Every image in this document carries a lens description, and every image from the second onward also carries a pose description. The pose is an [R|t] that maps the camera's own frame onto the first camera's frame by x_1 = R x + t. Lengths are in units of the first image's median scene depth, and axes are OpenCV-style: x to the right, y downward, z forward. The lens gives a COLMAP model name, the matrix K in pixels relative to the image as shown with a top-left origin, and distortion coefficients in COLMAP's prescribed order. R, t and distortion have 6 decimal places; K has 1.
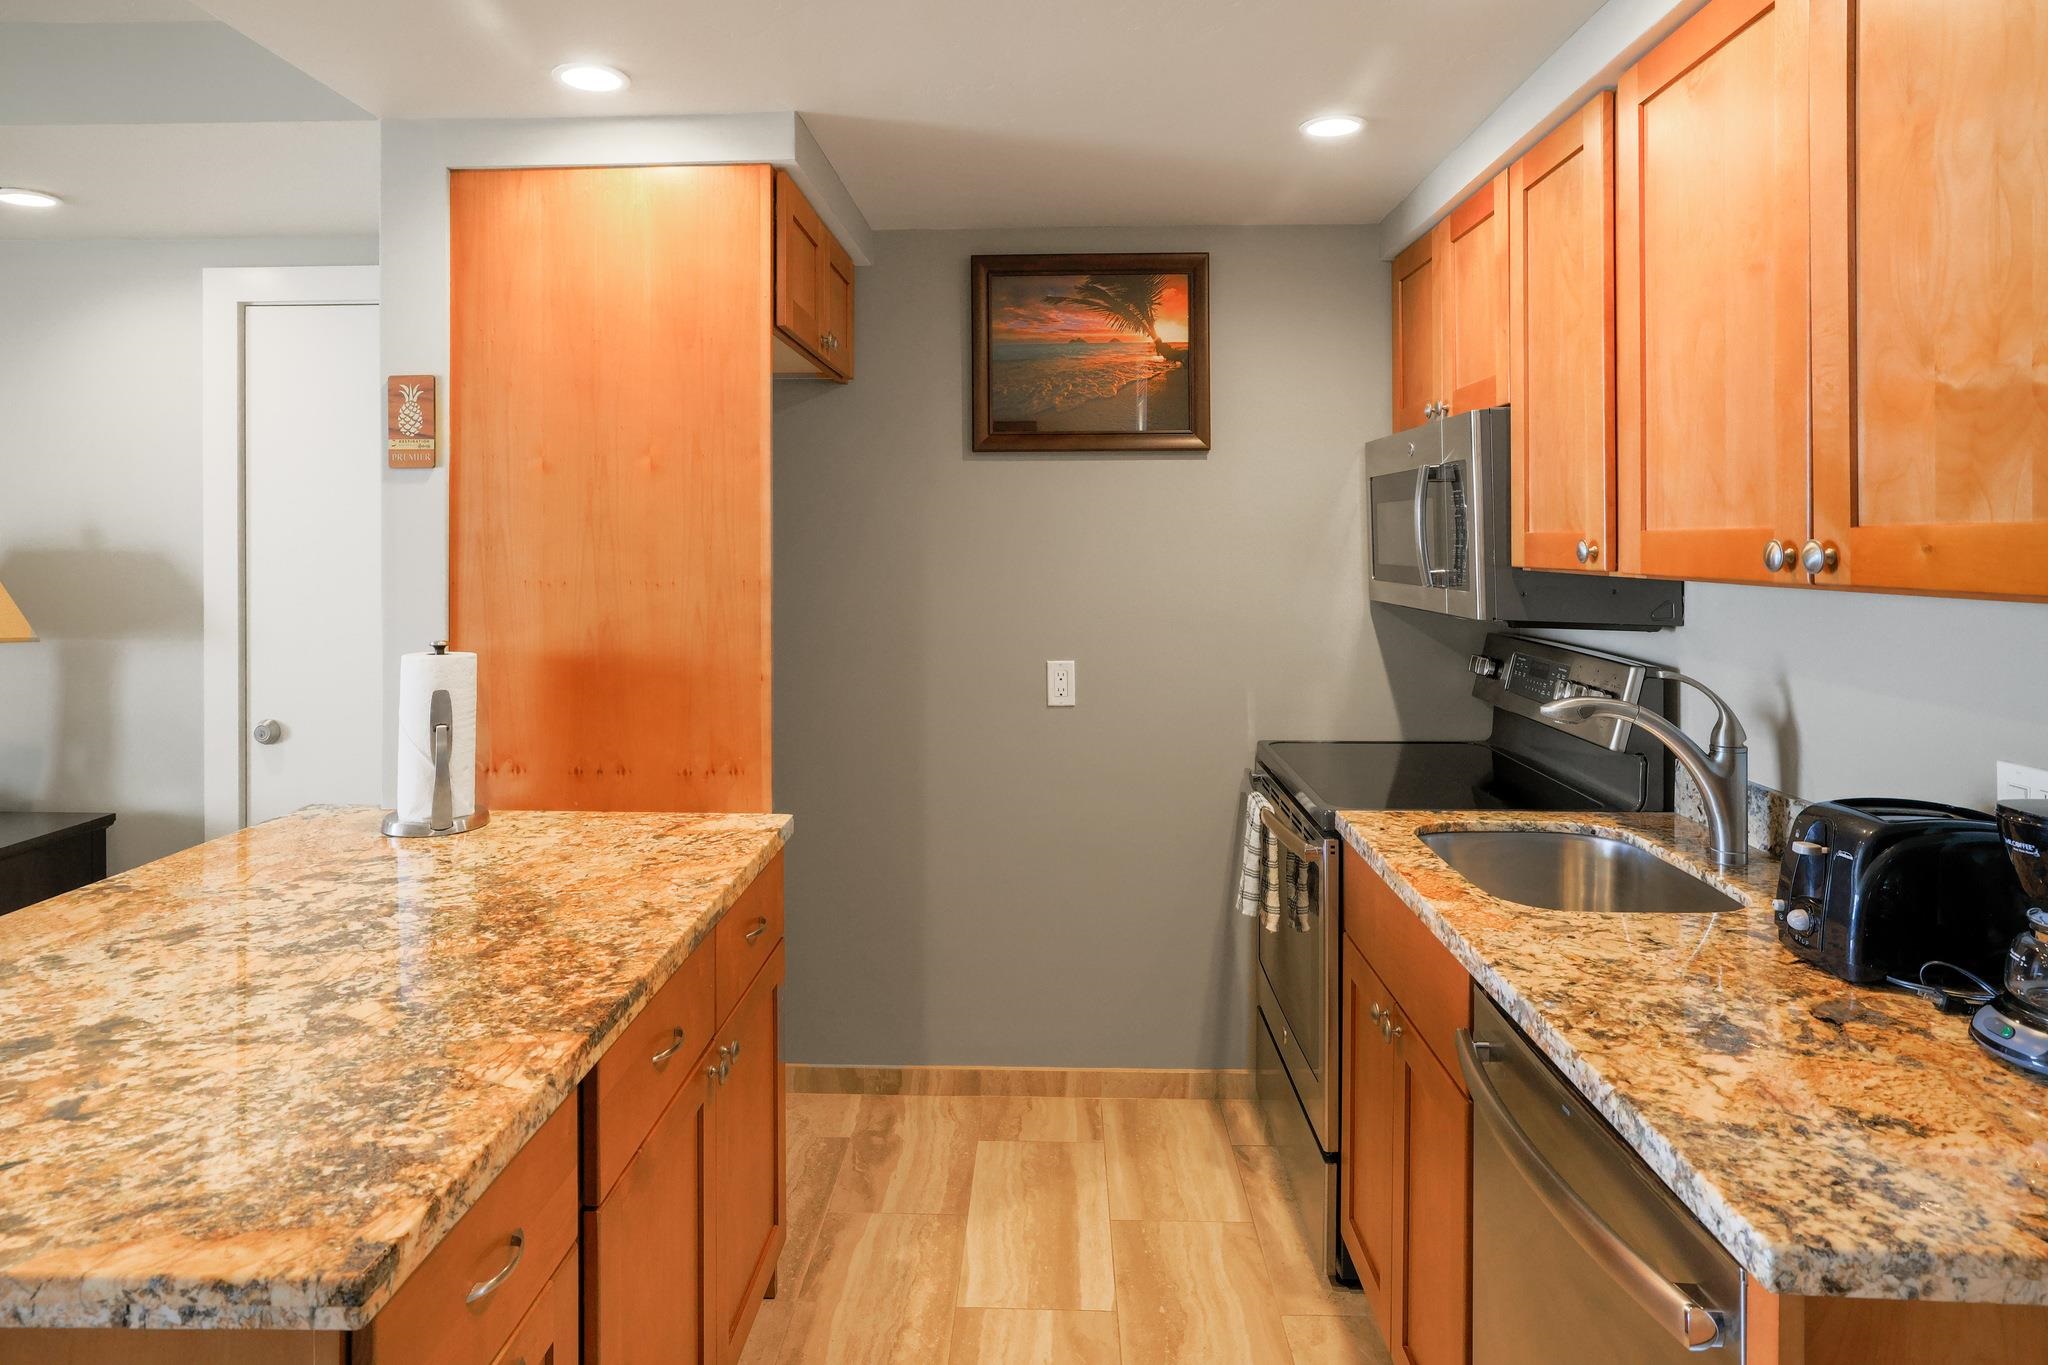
lens RADIAL K [[1176.7, 0, 1027.5], [0, 1176.7, 541.0], [0, 0, 1]] dist [-0.018103, 0.011145]
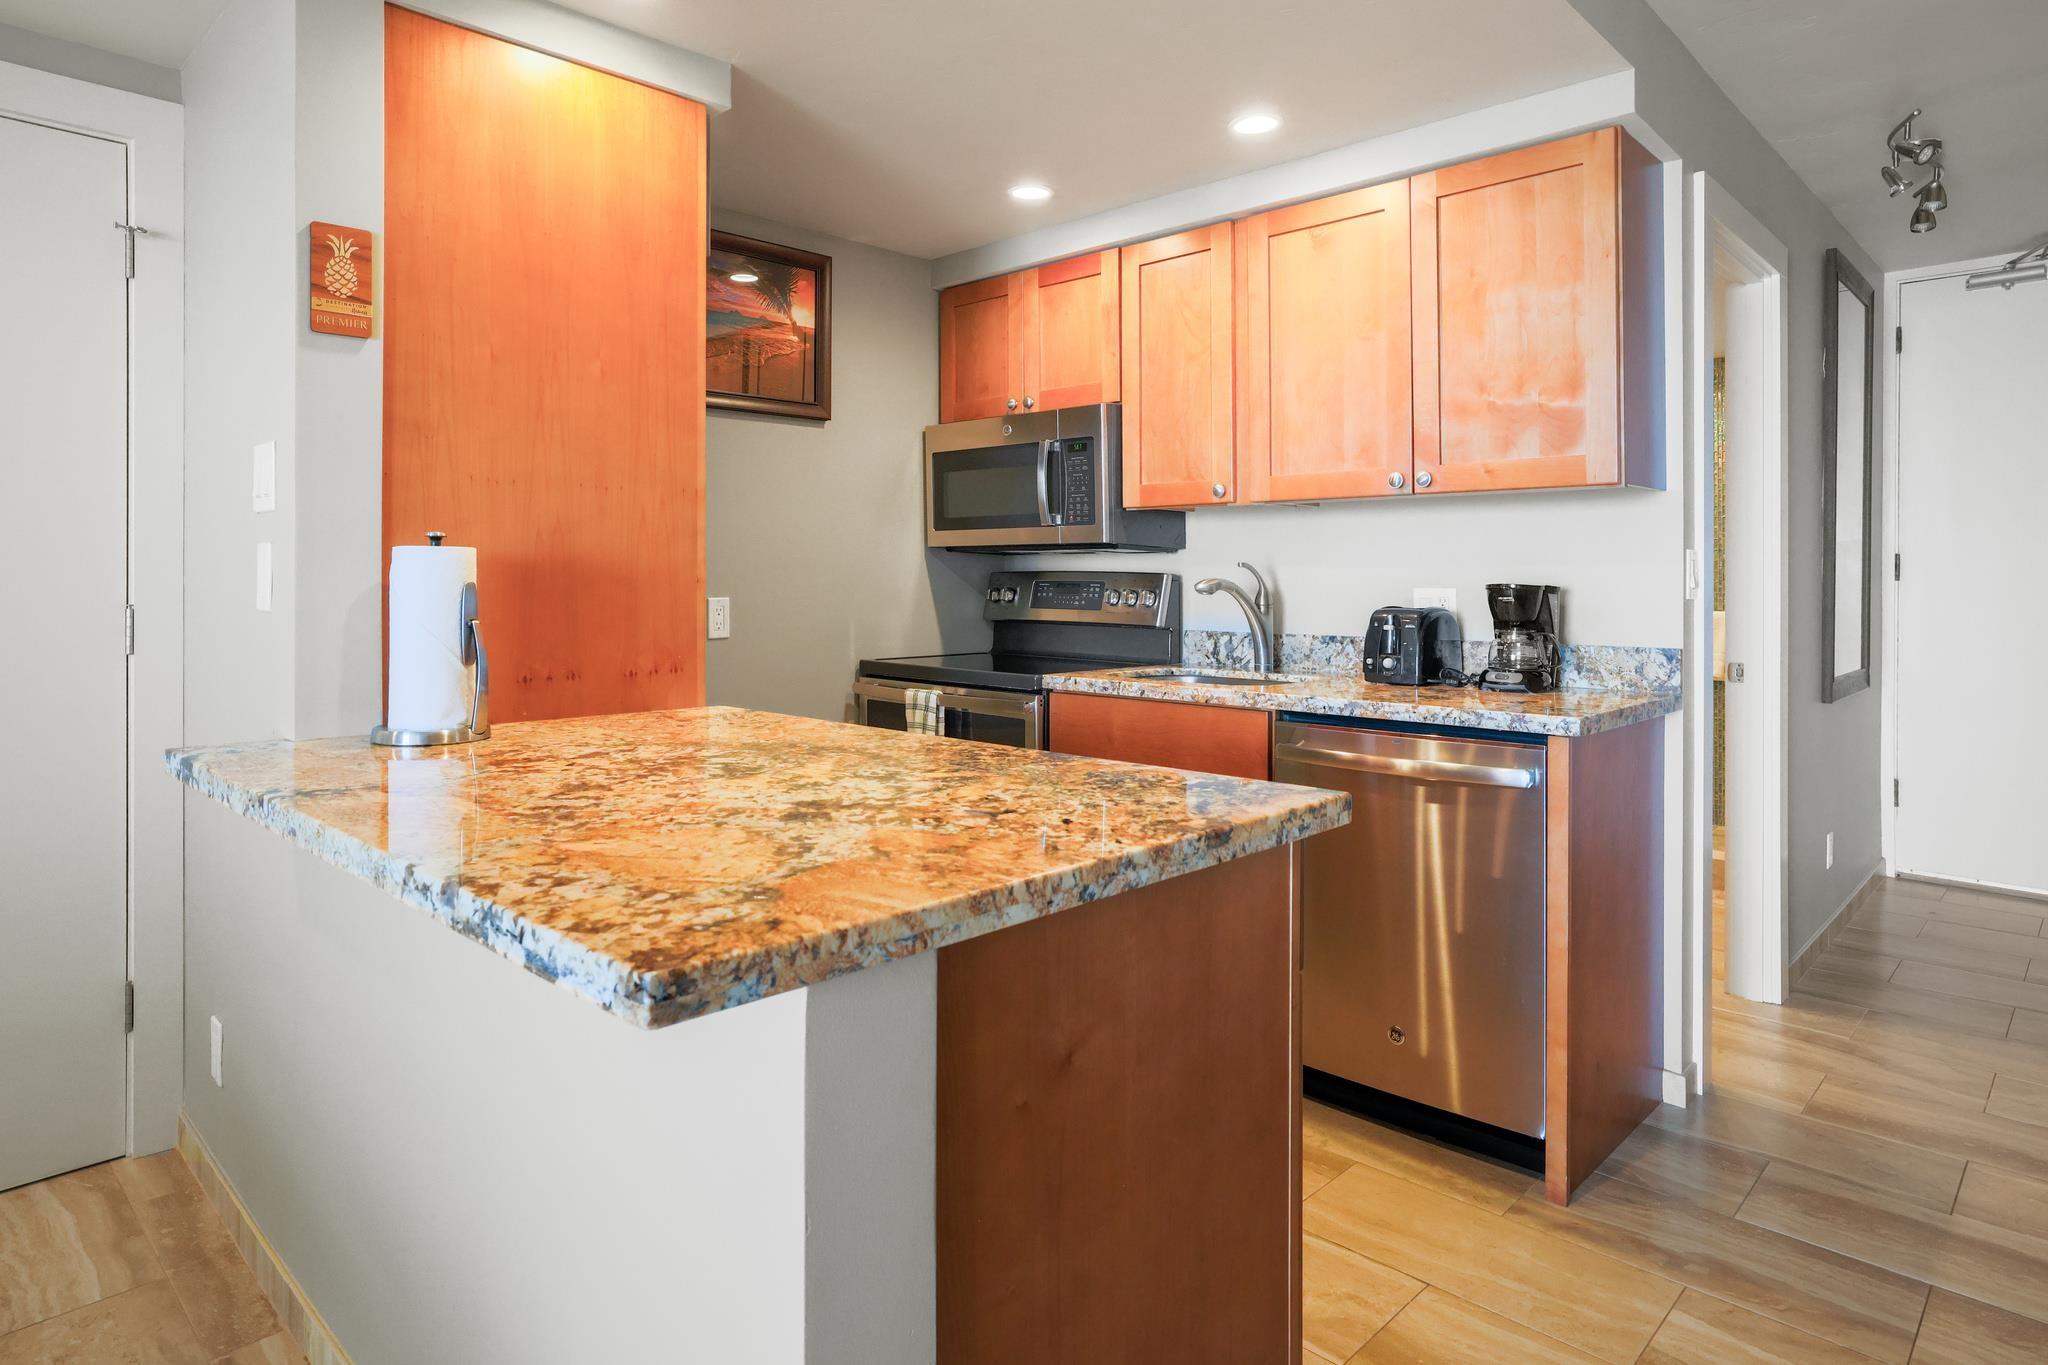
lens RADIAL K [[1176.7, 0, 1014.0], [0, 1176.7, 567.9], [0, 0, 1]] dist [-0.018103, 0.011145]
pose [[0.672746, 0.006474, 0.739845, -0.822357], [-0.000387, 0.999965, -0.008398, 0.113326], [-0.739874, 0.005363, 0.672725, 0.067296]]
